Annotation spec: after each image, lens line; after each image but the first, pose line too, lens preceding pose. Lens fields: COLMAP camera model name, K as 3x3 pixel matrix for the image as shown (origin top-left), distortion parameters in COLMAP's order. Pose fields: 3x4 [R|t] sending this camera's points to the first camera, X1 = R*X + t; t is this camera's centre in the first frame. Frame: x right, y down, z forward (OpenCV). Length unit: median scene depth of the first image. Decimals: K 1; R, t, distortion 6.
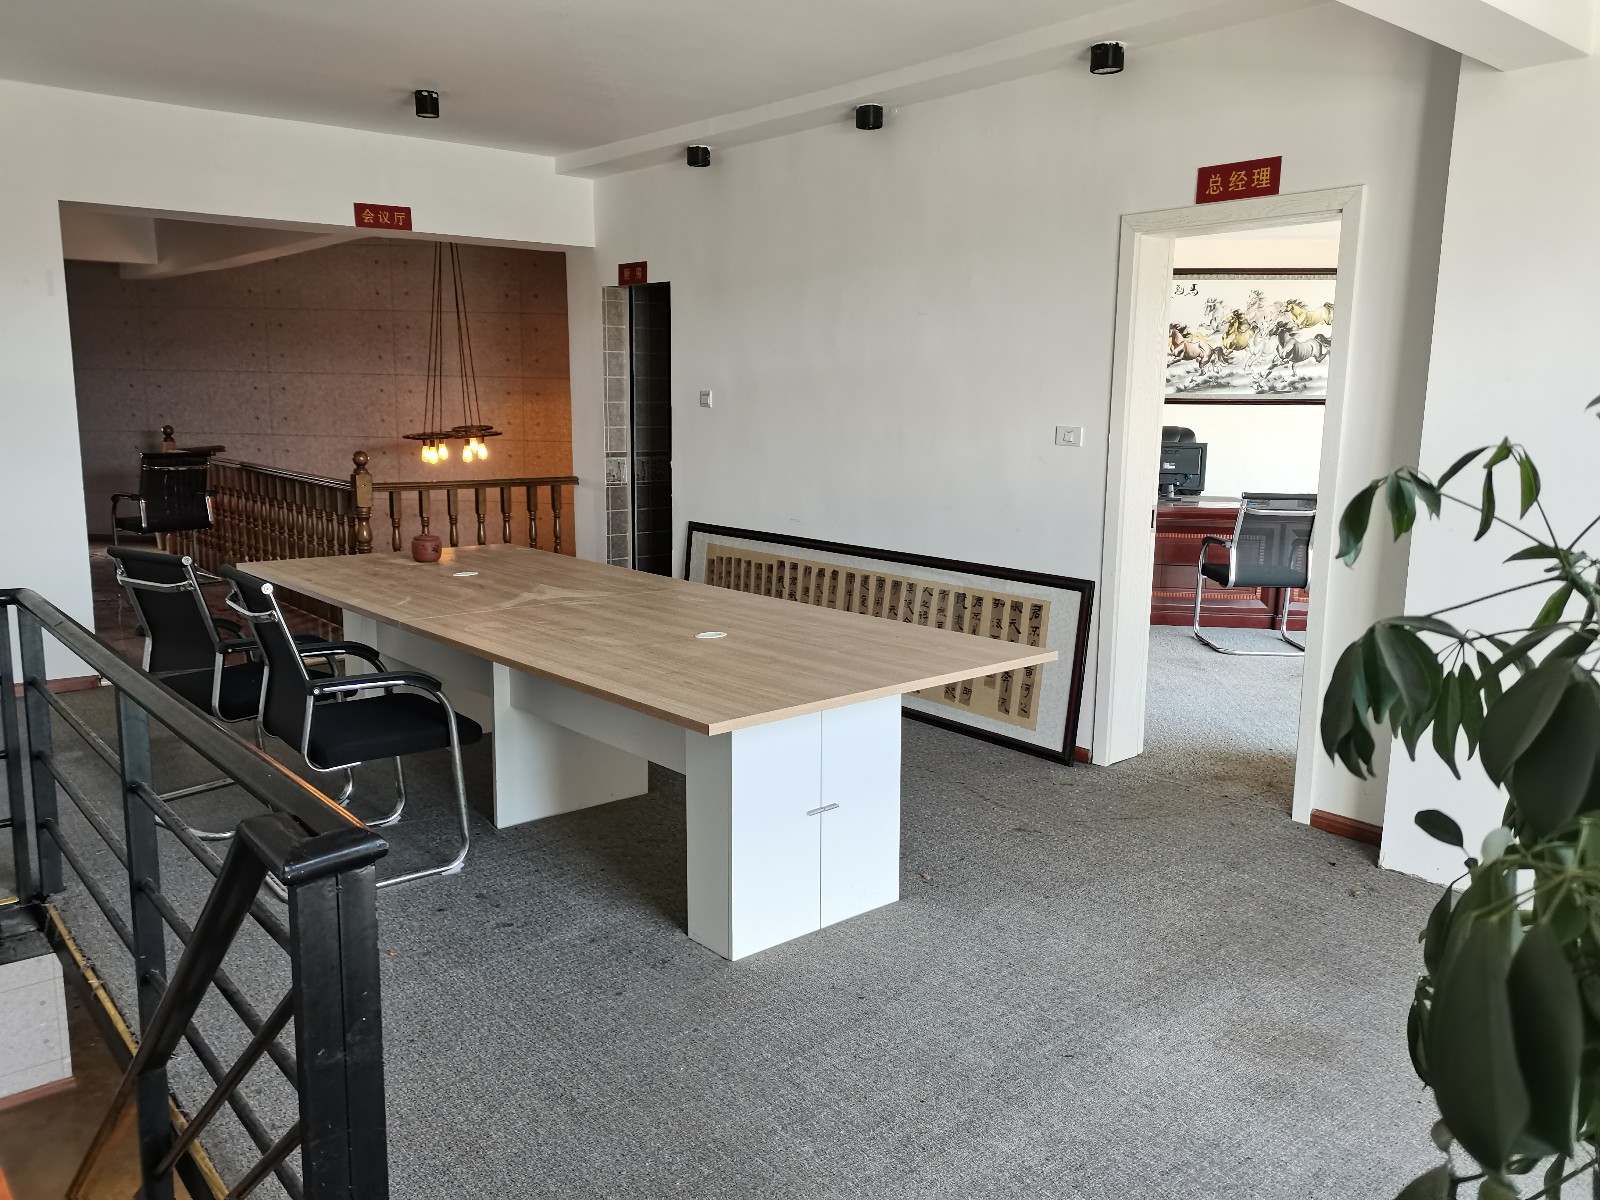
lens RADIAL K [[1208.6, 0, 800.0], [0, 1208.6, 596.2], [0, 0, 1]] dist [0.043327, -0.025018]
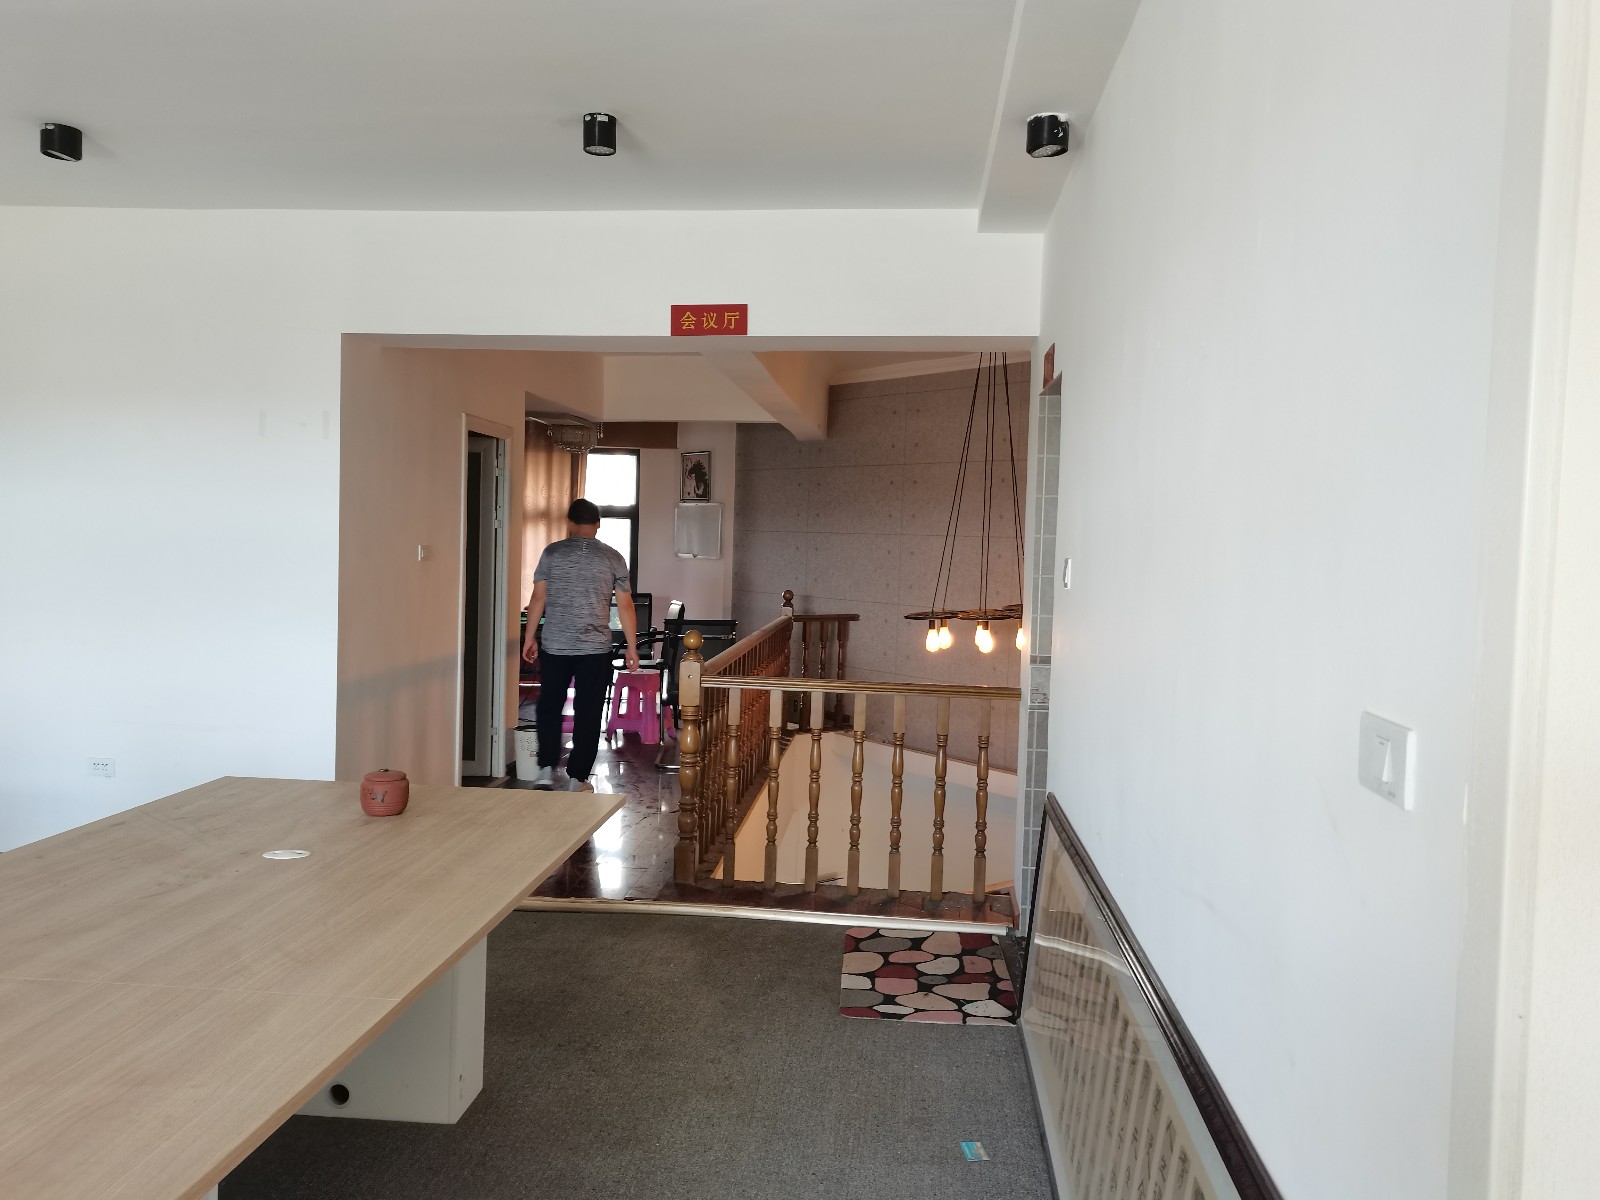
lens RADIAL K [[1208.6, 0, 801.7], [0, 1208.6, 603.1], [0, 0, 1]] dist [0.043327, -0.025018]
pose [[0.700549, 0.046616, -0.712080, 0.224599], [-0.141613, 0.987100, -0.074699, -0.093061], [0.699412, 0.153171, 0.698113, 0.542022]]
